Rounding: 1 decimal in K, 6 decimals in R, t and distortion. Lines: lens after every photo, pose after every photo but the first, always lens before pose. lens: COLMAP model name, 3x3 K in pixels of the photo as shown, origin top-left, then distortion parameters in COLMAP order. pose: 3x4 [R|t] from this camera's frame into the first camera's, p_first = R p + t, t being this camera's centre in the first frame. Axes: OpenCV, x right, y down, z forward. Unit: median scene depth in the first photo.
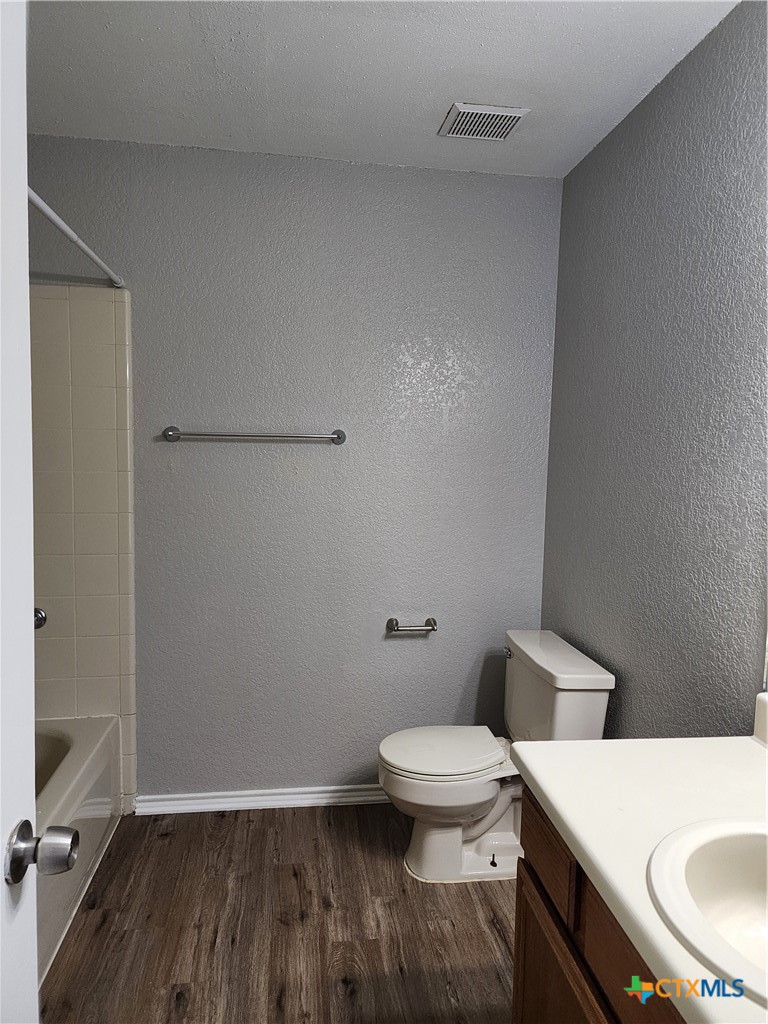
lens RADIAL K [[695.5, 0, 387.3], [0, 695.5, 511.2], [0, 0, 1]] dist [0.097787, -0.089500]
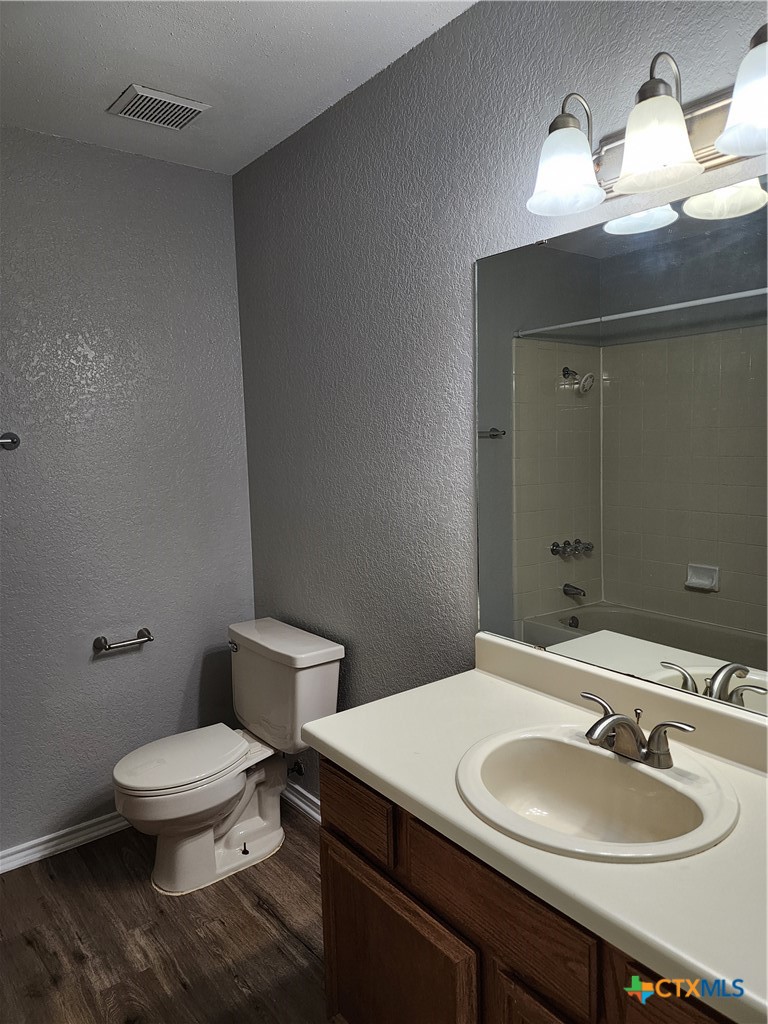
lens RADIAL K [[694.8, 0, 404.2], [0, 694.8, 517.7], [0, 0, 1]] dist [0.089233, -0.075422]
pose [[0.860024, -0.107256, 0.498854, -0.118663], [0.093321, 0.994231, 0.052878, -0.016236], [-0.501648, 0.001077, 0.865071, 0.001056]]
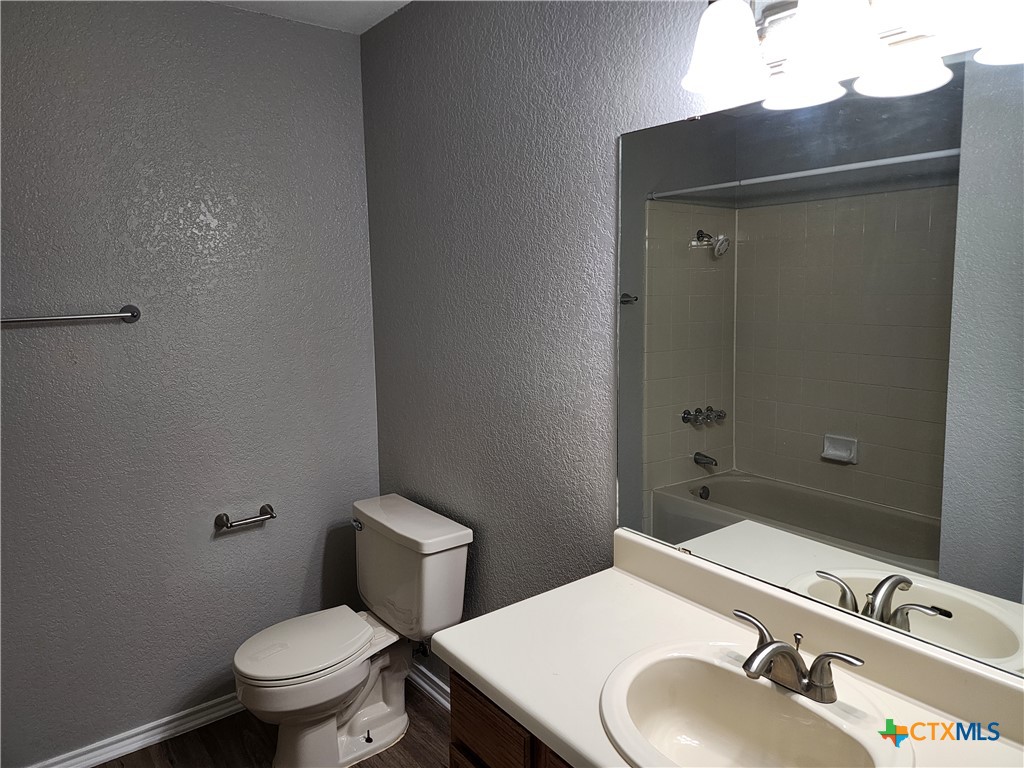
lens RADIAL K [[694.8, 0, 515.4], [0, 694.8, 379.6], [0, 0, 1]] dist [0.089233, -0.075422]
pose [[0.869679, -0.105183, 0.482280, -0.103947], [0.083632, 0.994306, 0.066041, -0.055461], [-0.486481, -0.017101, 0.873524, 0.046323]]
